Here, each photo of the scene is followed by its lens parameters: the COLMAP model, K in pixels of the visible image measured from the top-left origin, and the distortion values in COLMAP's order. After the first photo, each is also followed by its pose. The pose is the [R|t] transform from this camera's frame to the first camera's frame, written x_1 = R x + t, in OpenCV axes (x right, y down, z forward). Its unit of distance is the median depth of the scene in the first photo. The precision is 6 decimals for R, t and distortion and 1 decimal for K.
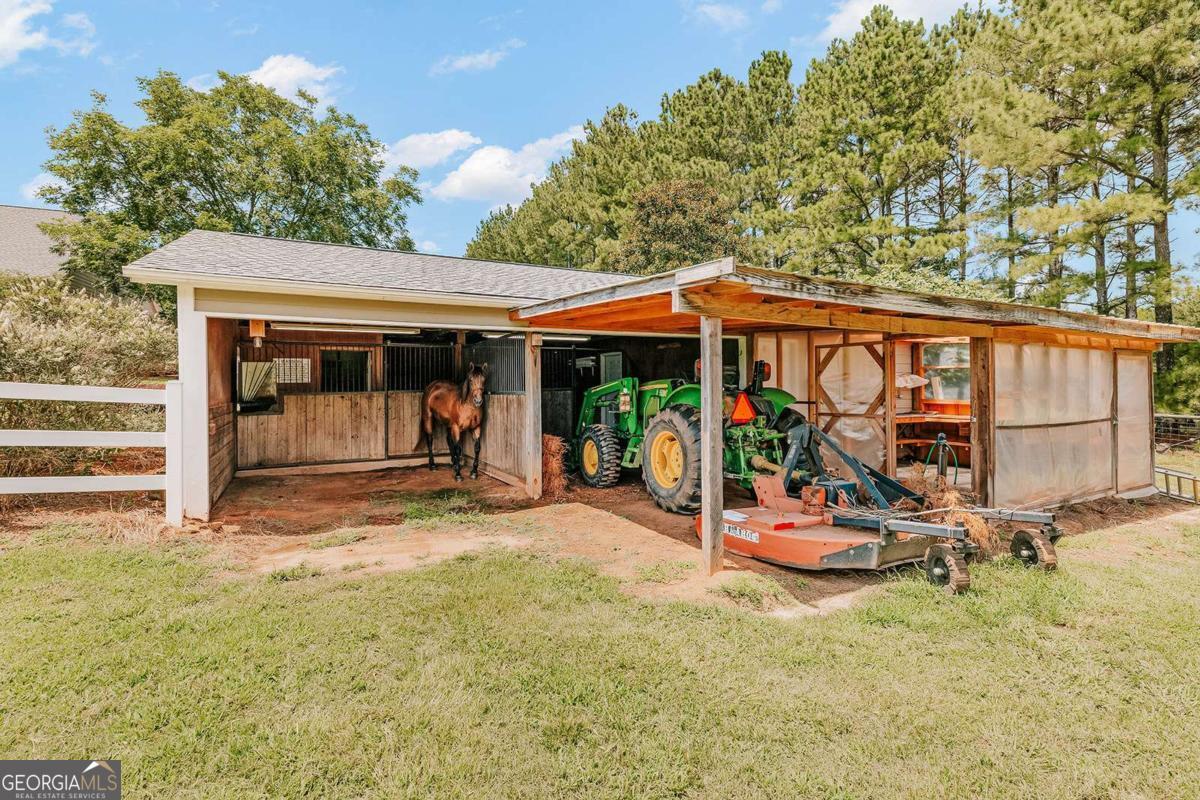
lens RADIAL K [[561.0, 0, 599.2], [0, 561.0, 381.6], [0, 0, 1]] dist [0.014090, -0.000552]
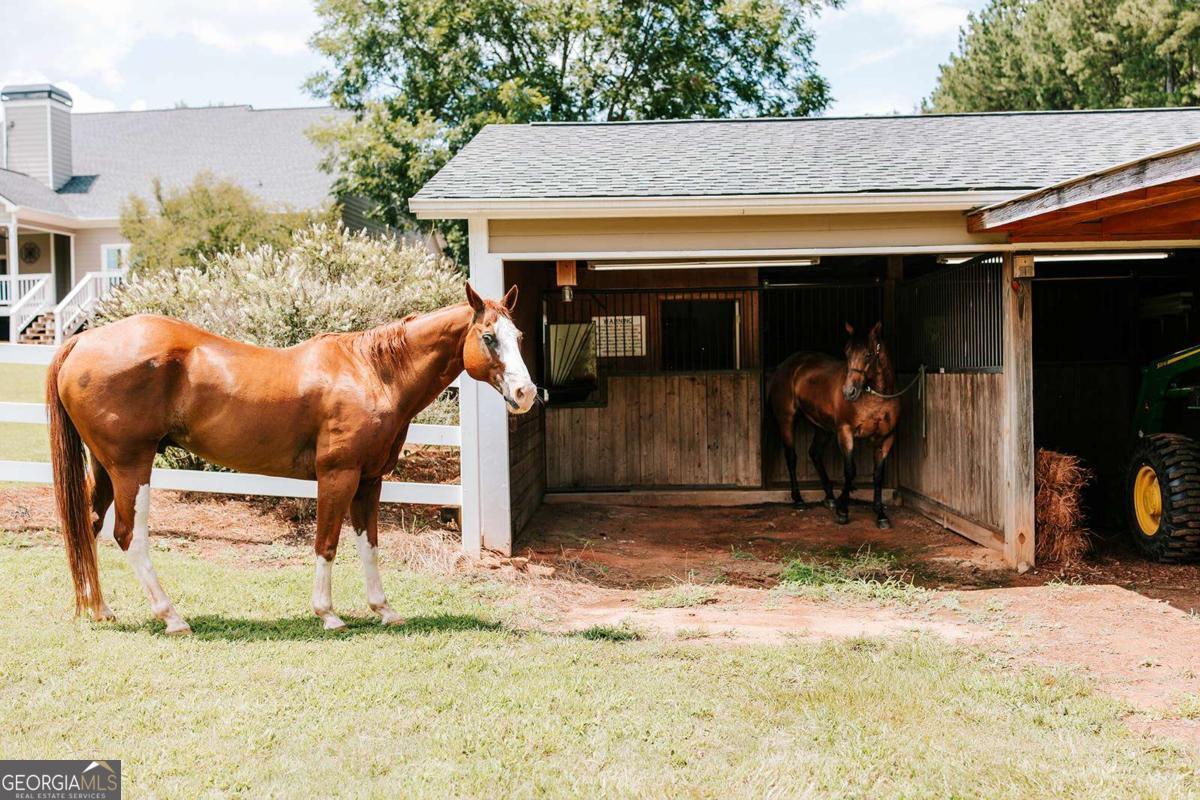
lens RADIAL K [[1229.2, 0, 600.0], [0, 1229.2, 400.0], [0, 0, 1]] dist [0.012324, 0.012948]
pose [[0.861273, 0.005247, -0.508115, 0.128904], [0.014167, 0.999310, 0.034334, 0.004088], [0.507945, -0.036769, 0.860605, -0.180275]]
